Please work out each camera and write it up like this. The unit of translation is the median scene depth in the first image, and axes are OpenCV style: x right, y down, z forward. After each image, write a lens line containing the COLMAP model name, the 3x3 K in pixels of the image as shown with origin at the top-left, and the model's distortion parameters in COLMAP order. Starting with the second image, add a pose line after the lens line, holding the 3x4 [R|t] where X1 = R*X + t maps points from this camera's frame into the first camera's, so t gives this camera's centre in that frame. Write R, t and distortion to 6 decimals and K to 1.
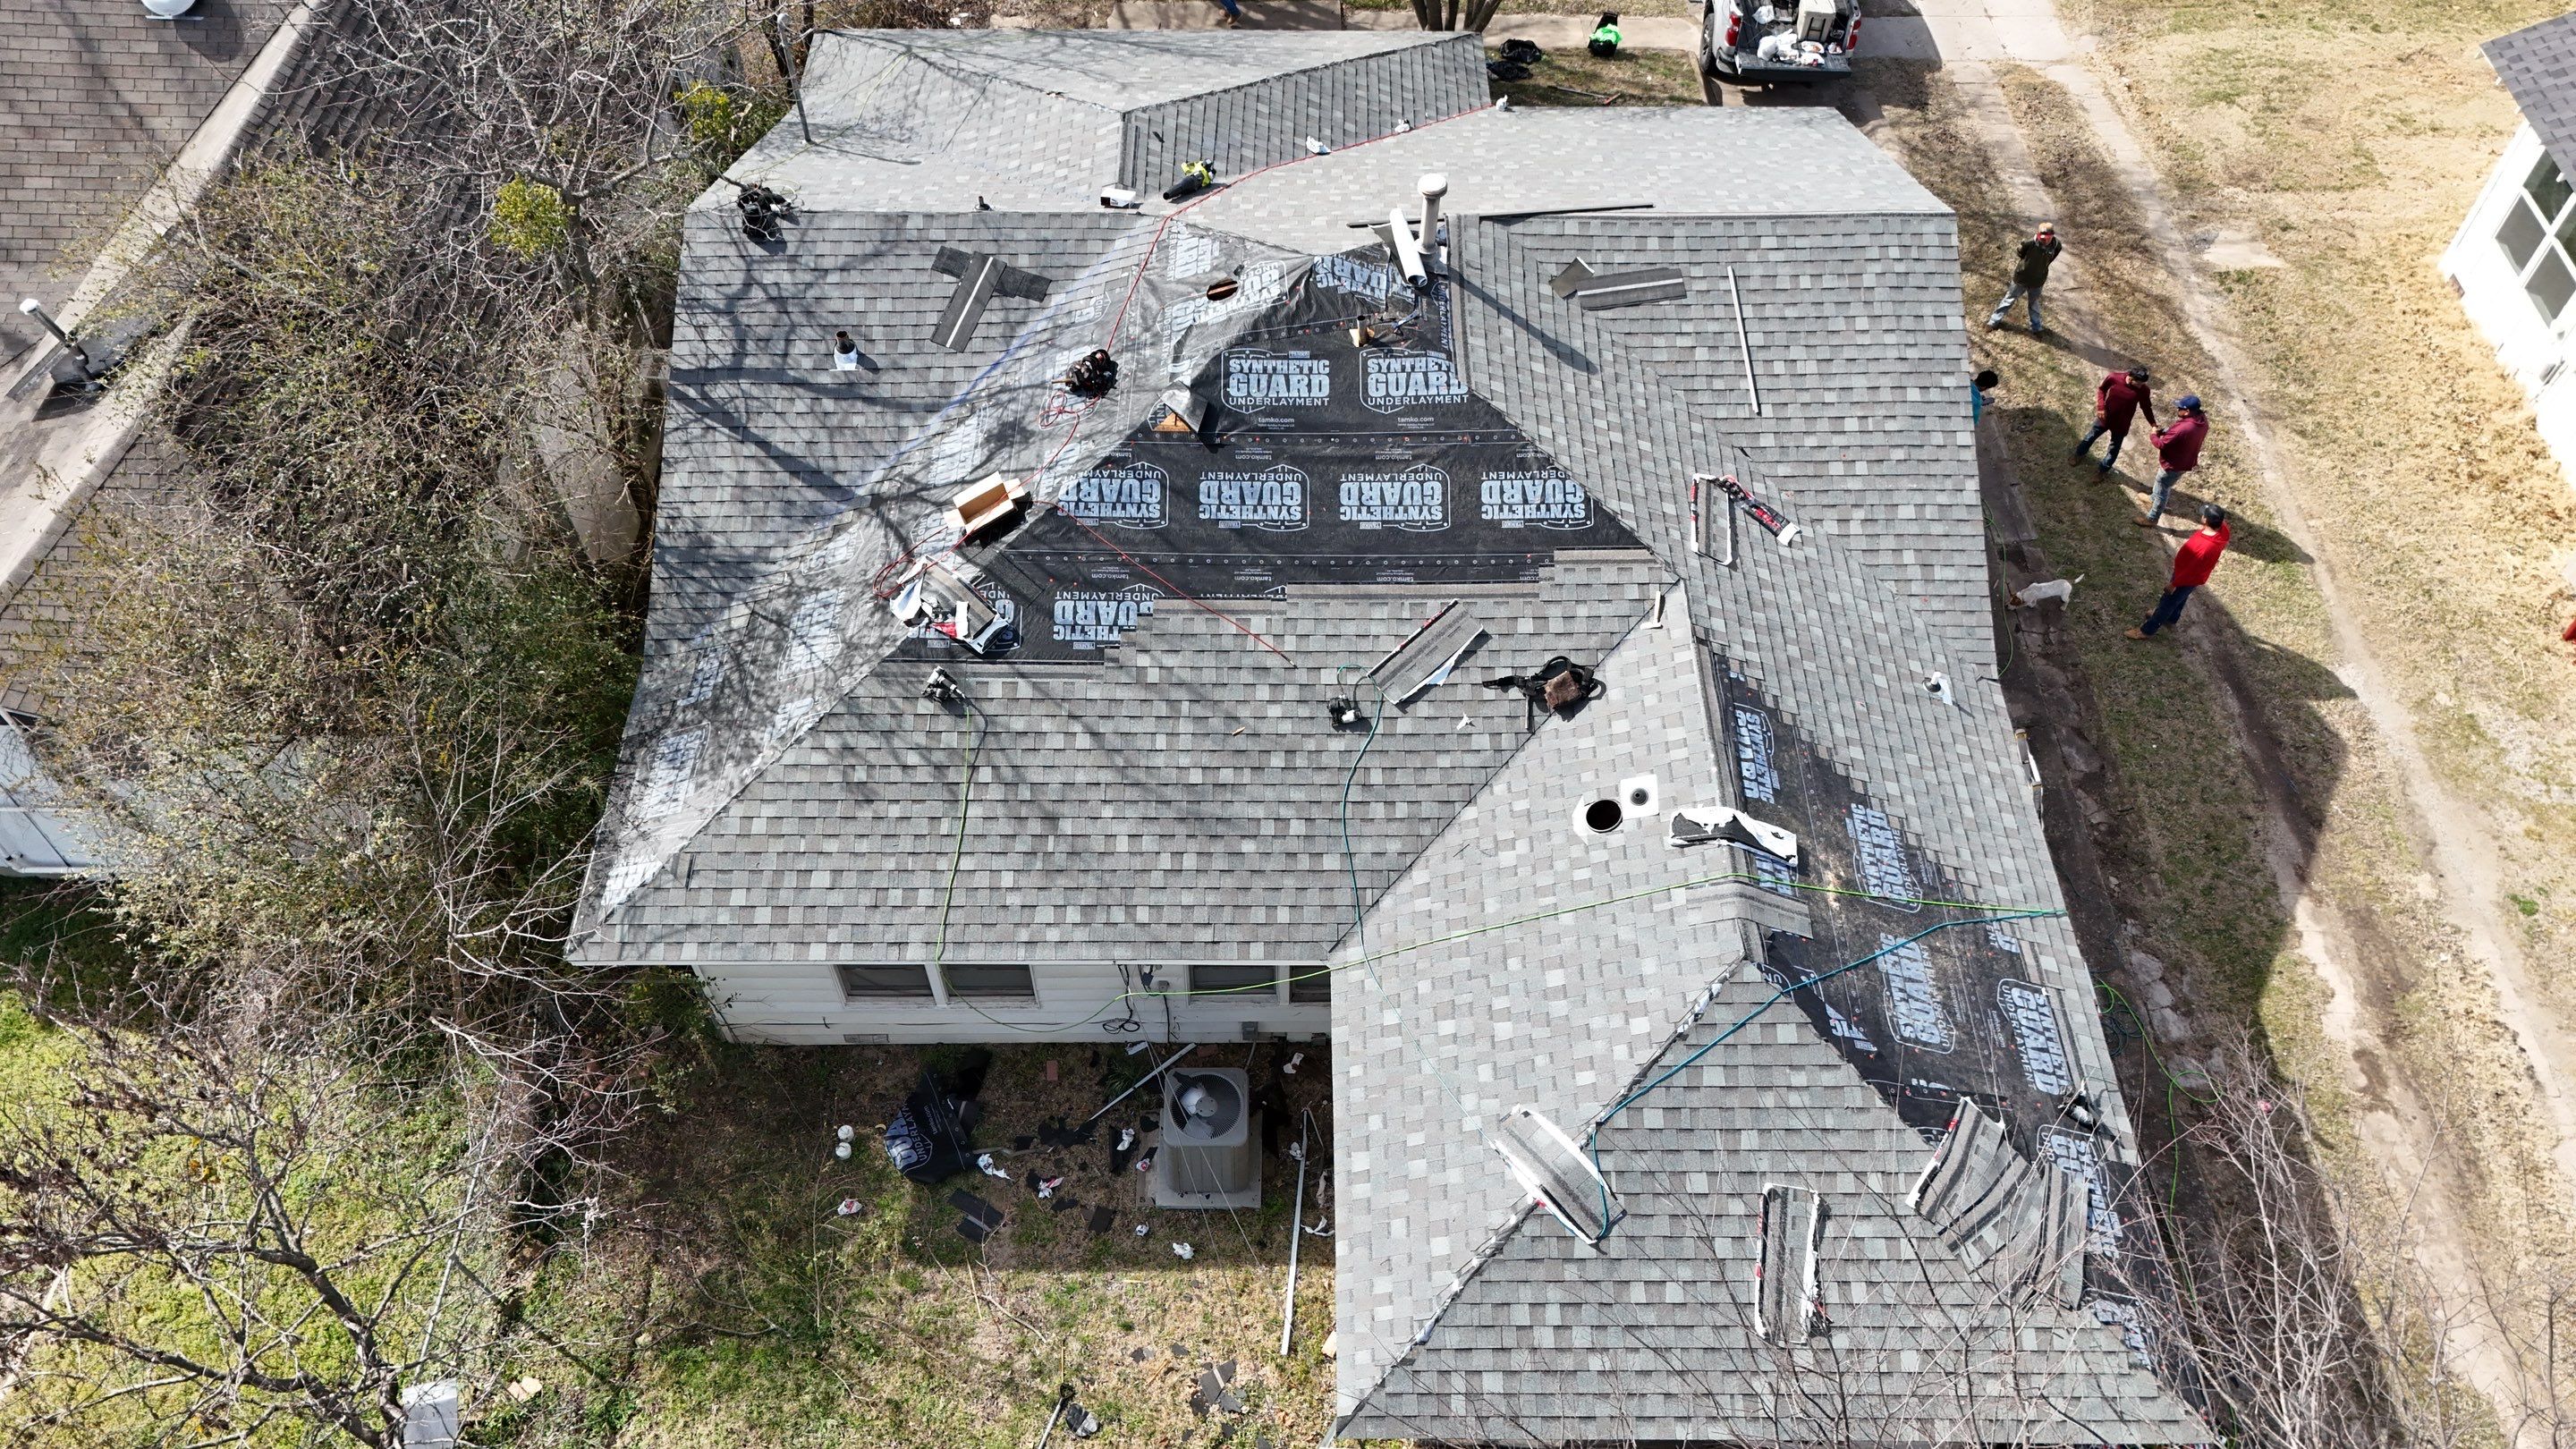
lens RADIAL K [[1893.4, 0, 1276.8], [0, 1893.4, 727.5], [0, 0, 1]] dist [0.040383, -0.004676]
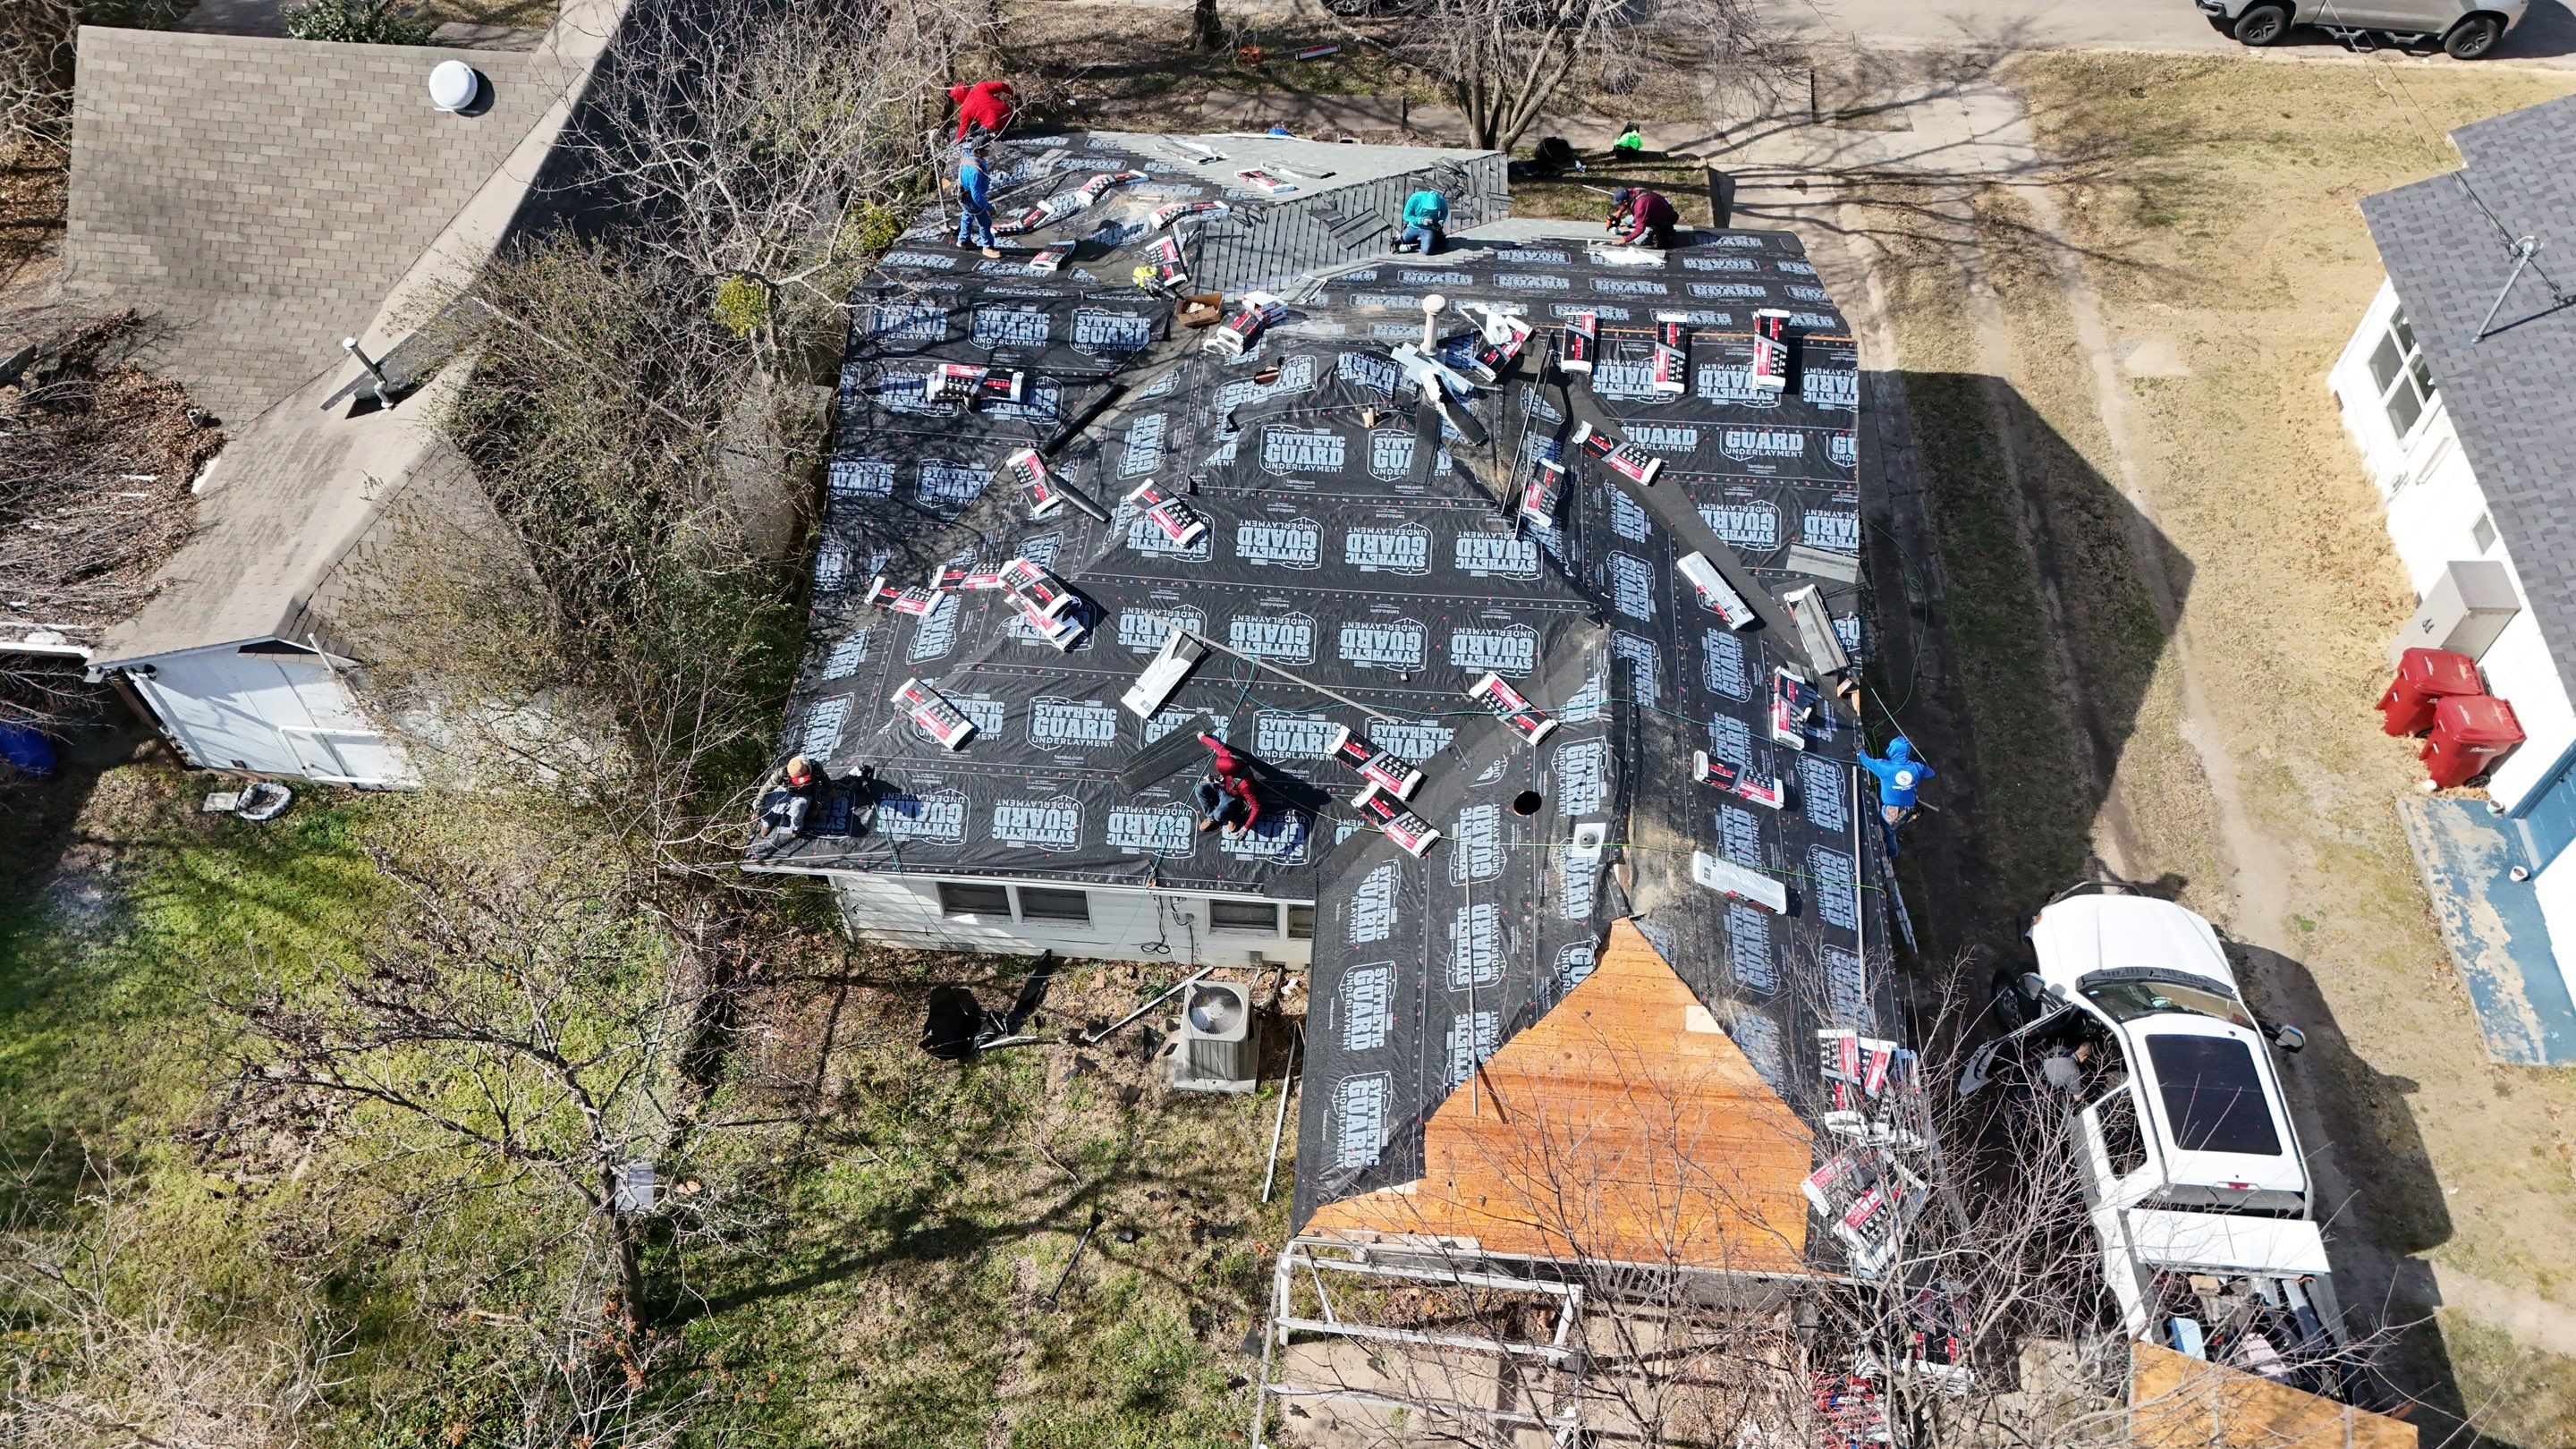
lens RADIAL K [[1893.4, 0, 1276.8], [0, 1893.4, 727.5], [0, 0, 1]] dist [0.040383, -0.004676]
pose [[0.997603, 0.057038, -0.039176, 0.034850], [-0.056896, 0.998369, 0.004753, -0.000878], [0.039383, -0.002512, 0.999221, -0.229556]]
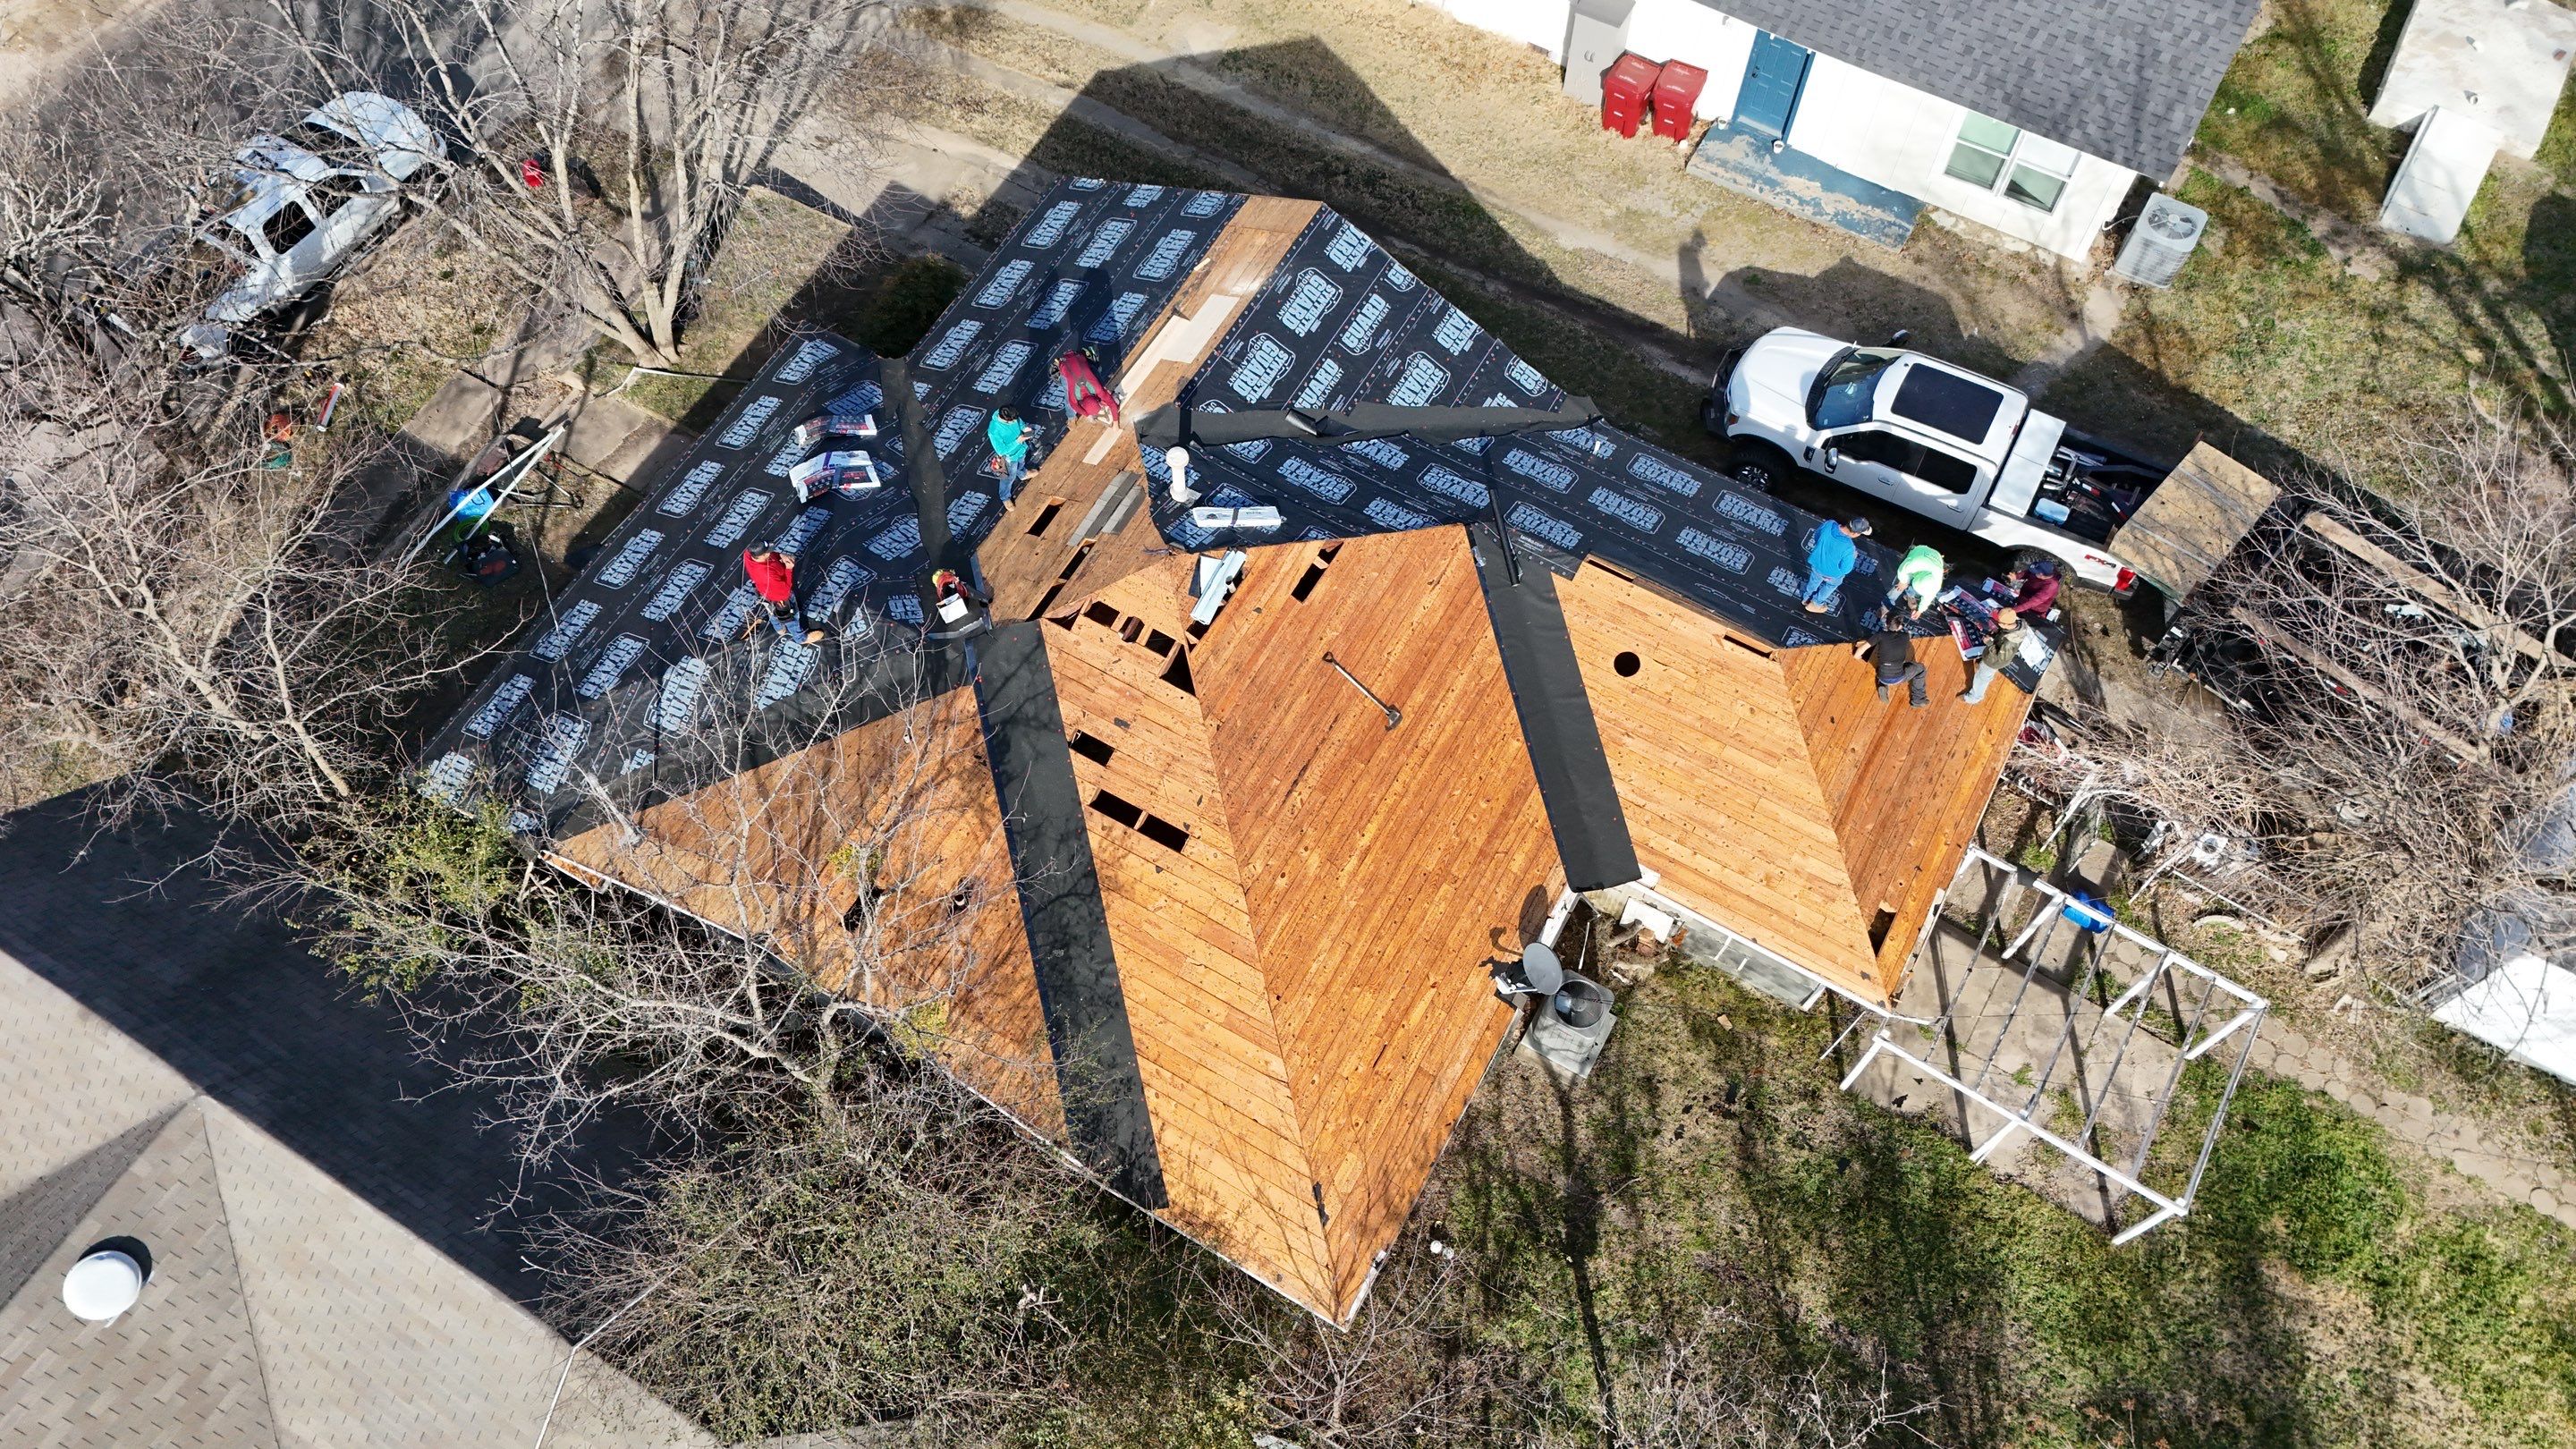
lens RADIAL K [[1893.4, 0, 1276.8], [0, 1893.4, 727.5], [0, 0, 1]] dist [0.040383, -0.004676]
pose [[0.493406, -0.767948, 0.408421, -0.464921], [0.684808, 0.632483, 0.361944, -0.492884], [-0.536273, 0.101105, 0.837967, -0.087765]]
